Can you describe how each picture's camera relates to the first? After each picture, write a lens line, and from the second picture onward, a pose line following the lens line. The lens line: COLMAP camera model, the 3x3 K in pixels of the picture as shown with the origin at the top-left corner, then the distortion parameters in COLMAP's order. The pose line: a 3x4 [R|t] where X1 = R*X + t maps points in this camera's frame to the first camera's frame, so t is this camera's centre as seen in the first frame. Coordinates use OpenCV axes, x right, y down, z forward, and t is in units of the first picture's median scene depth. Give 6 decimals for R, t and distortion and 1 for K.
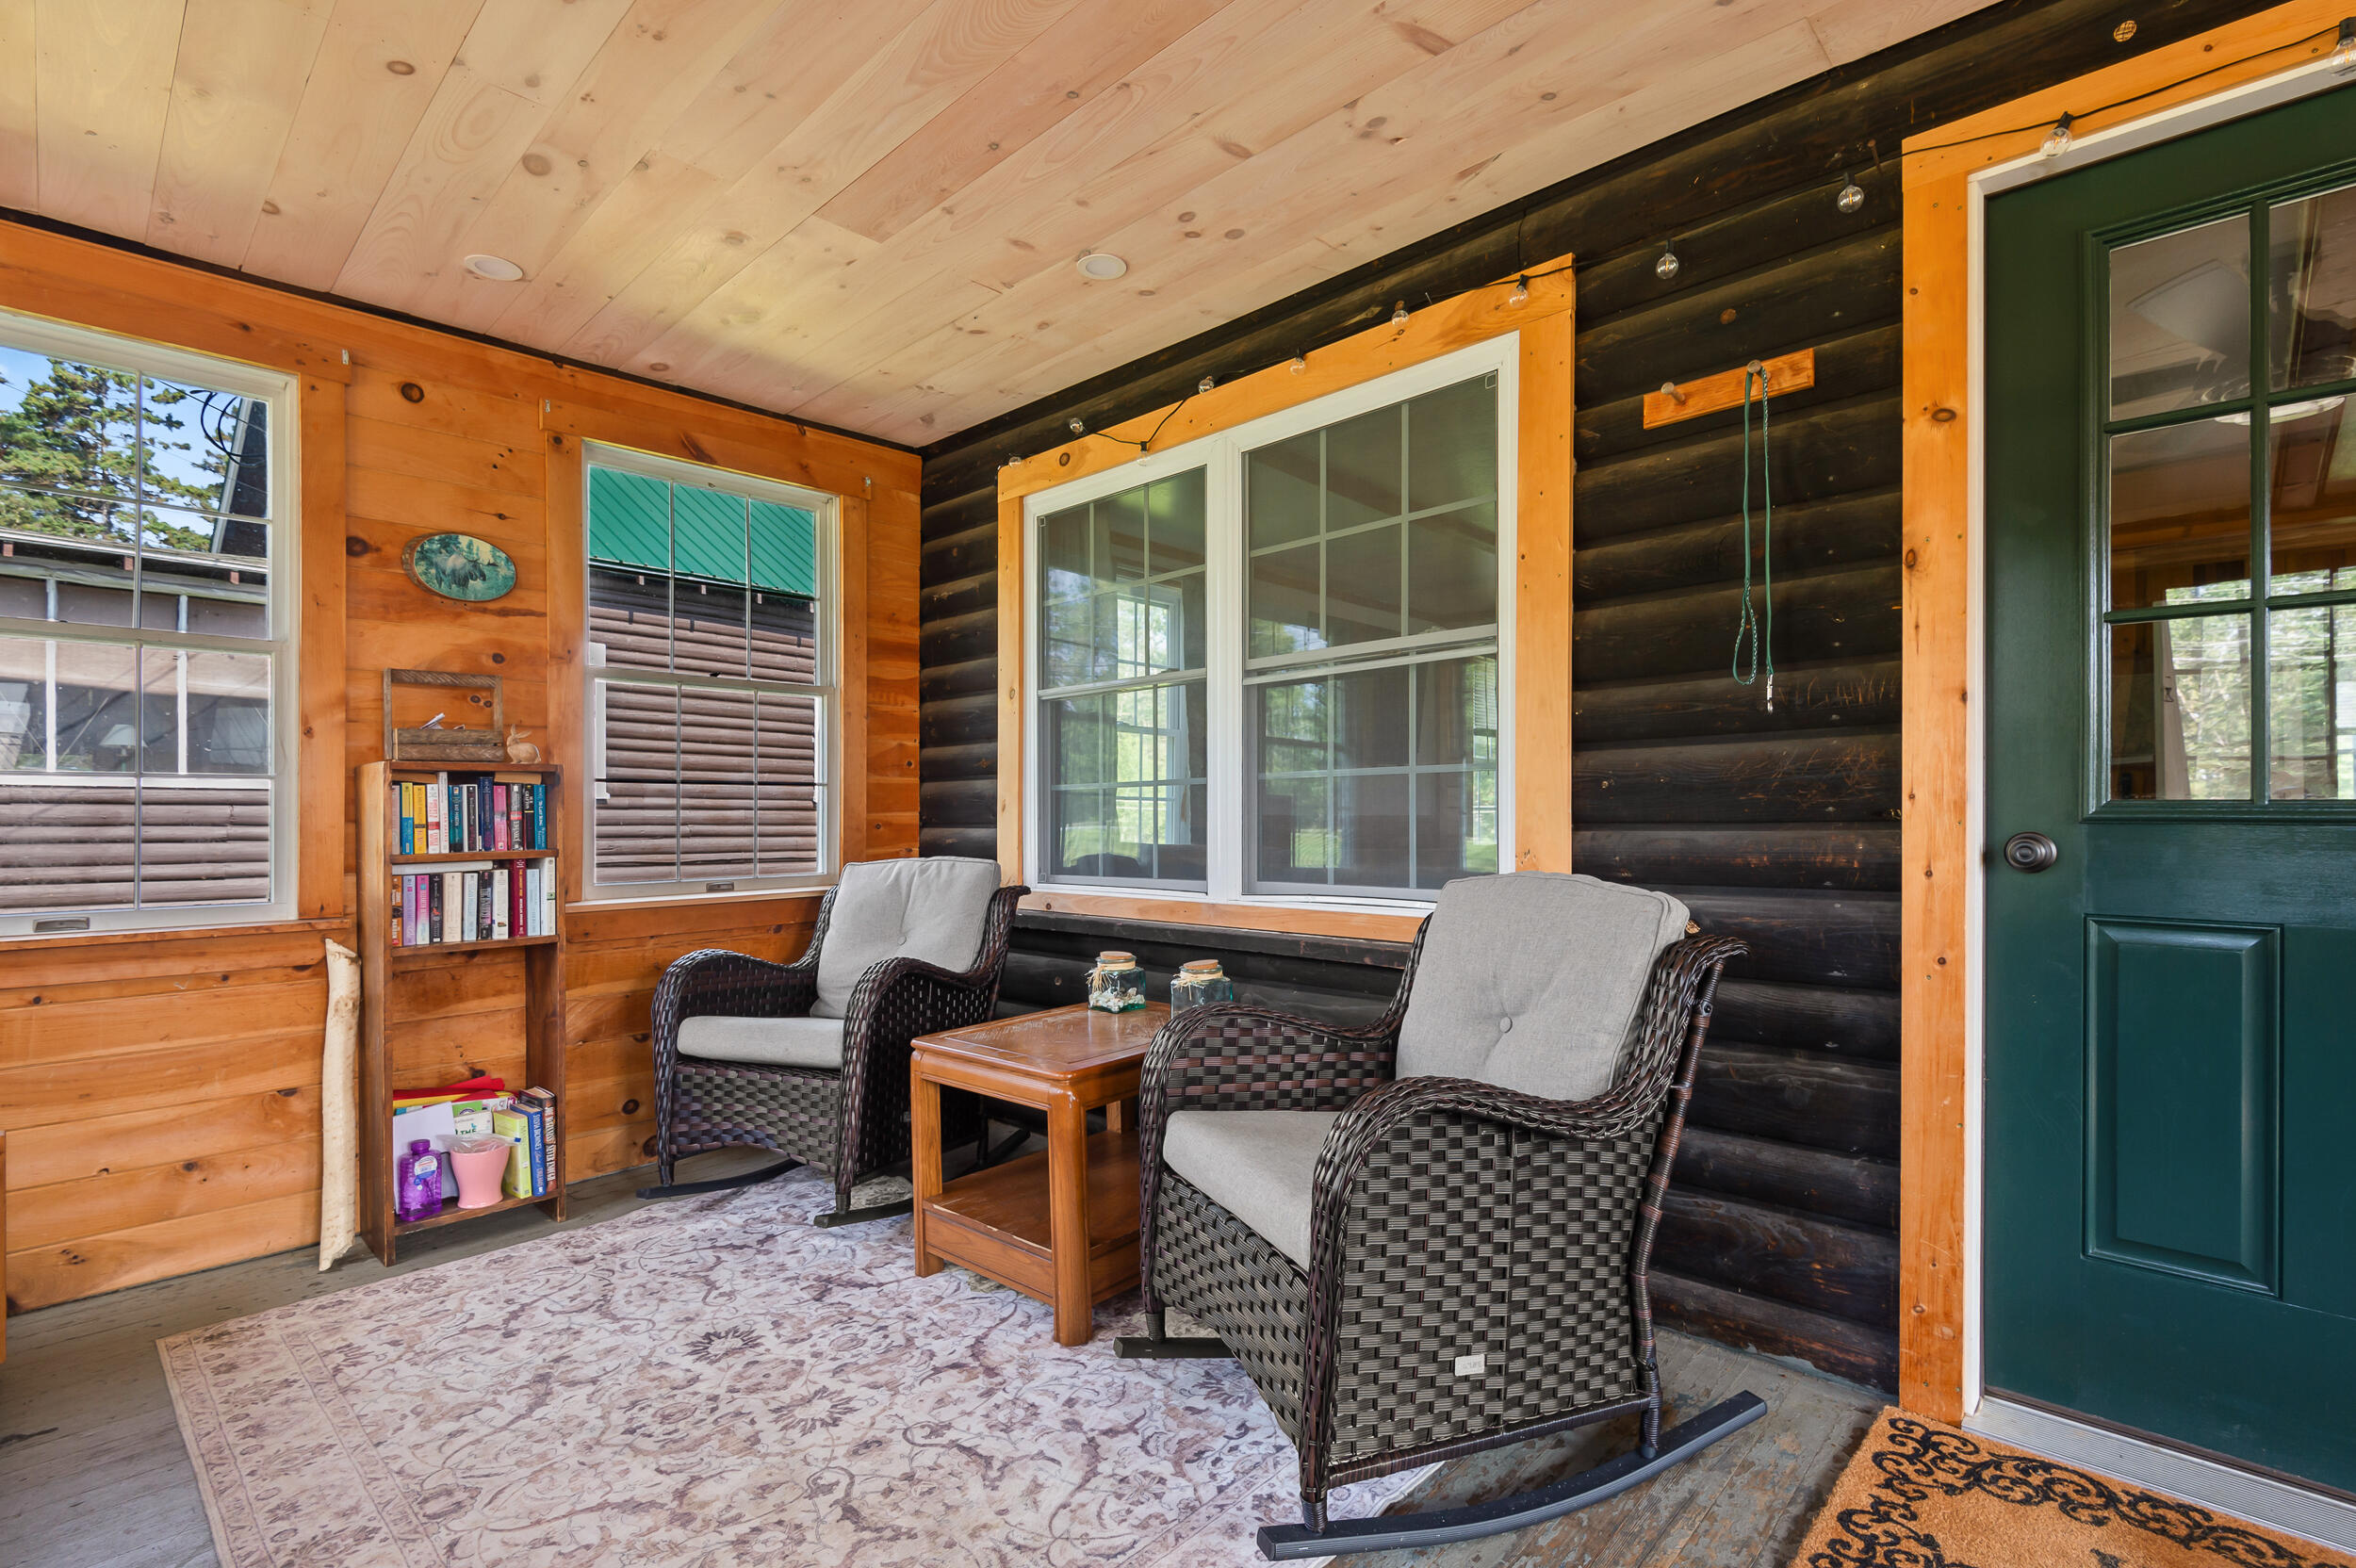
lens RADIAL K [[1080.0, 0, 1147.9], [0, 1080.0, 813.8], [0, 0, 1]] dist [0.011584, -0.008857]
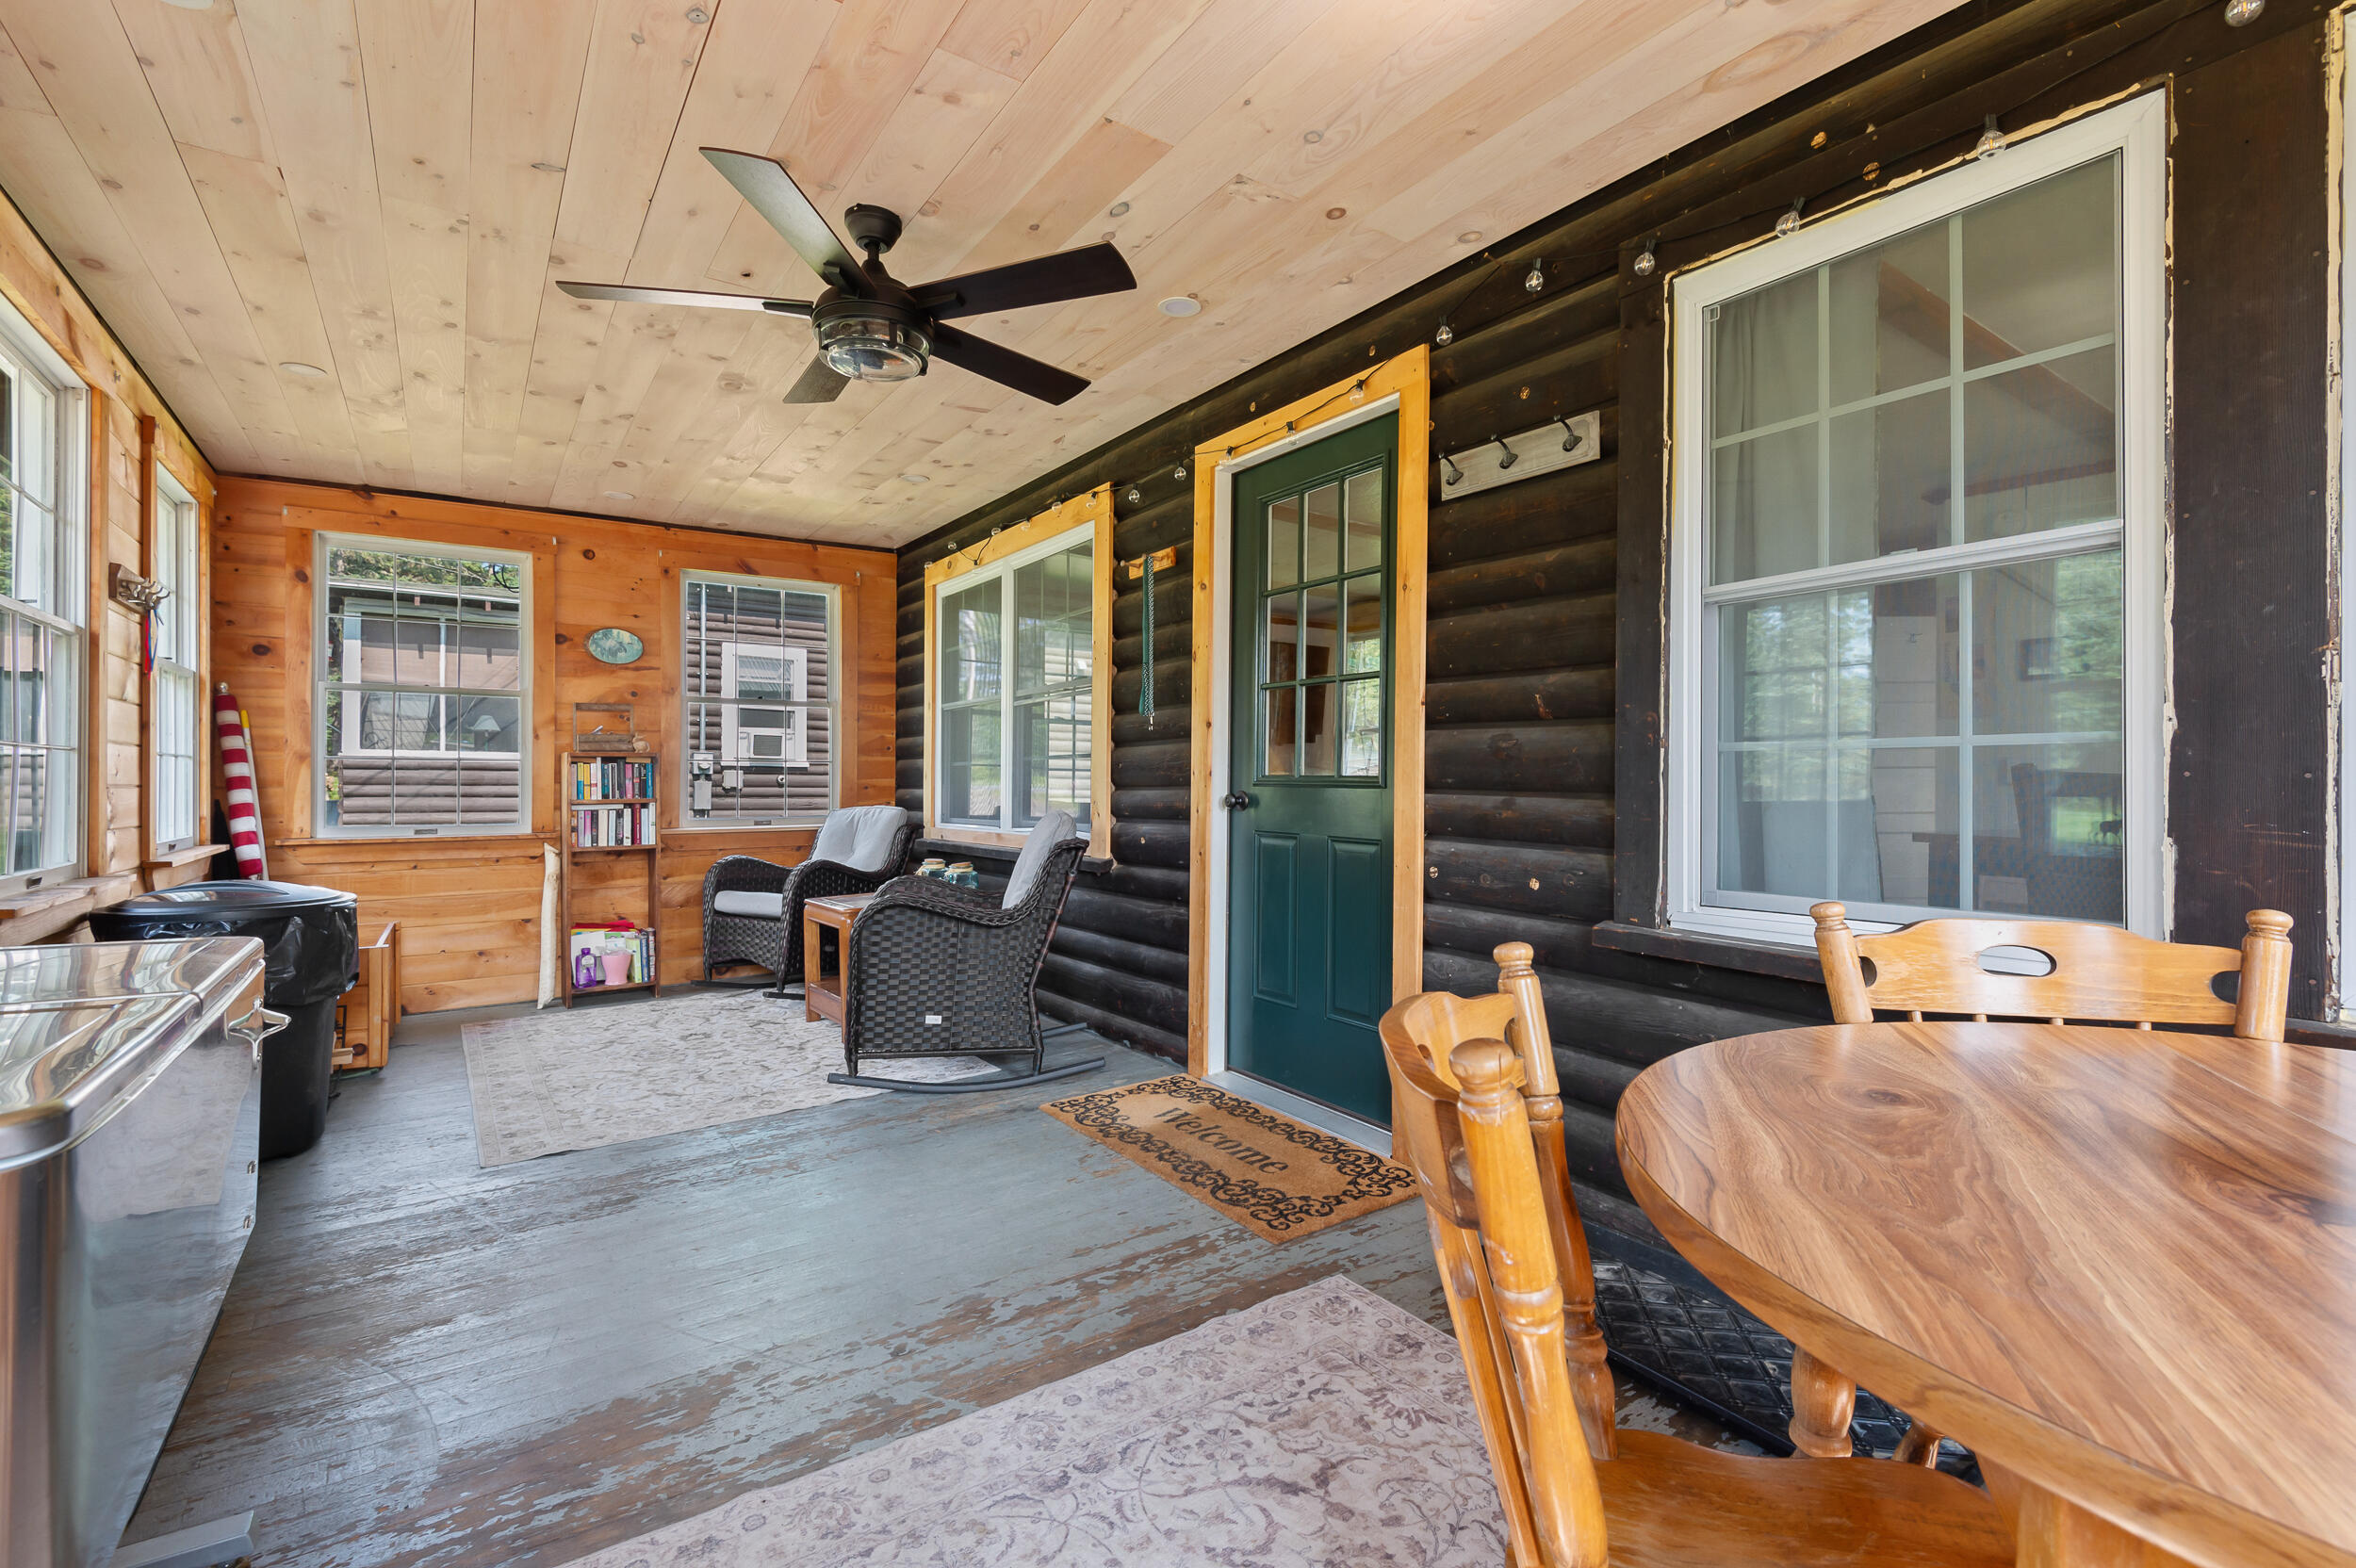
lens RADIAL K [[1080.0, 0, 1205.9], [0, 1080.0, 784.2], [0, 0, 1]] dist [0.011584, -0.008857]
pose [[0.982110, 0.003969, -0.188268, 0.743386], [-0.003079, 0.999983, 0.005019, -0.003710], [0.188285, -0.004349, 0.982105, -0.658734]]
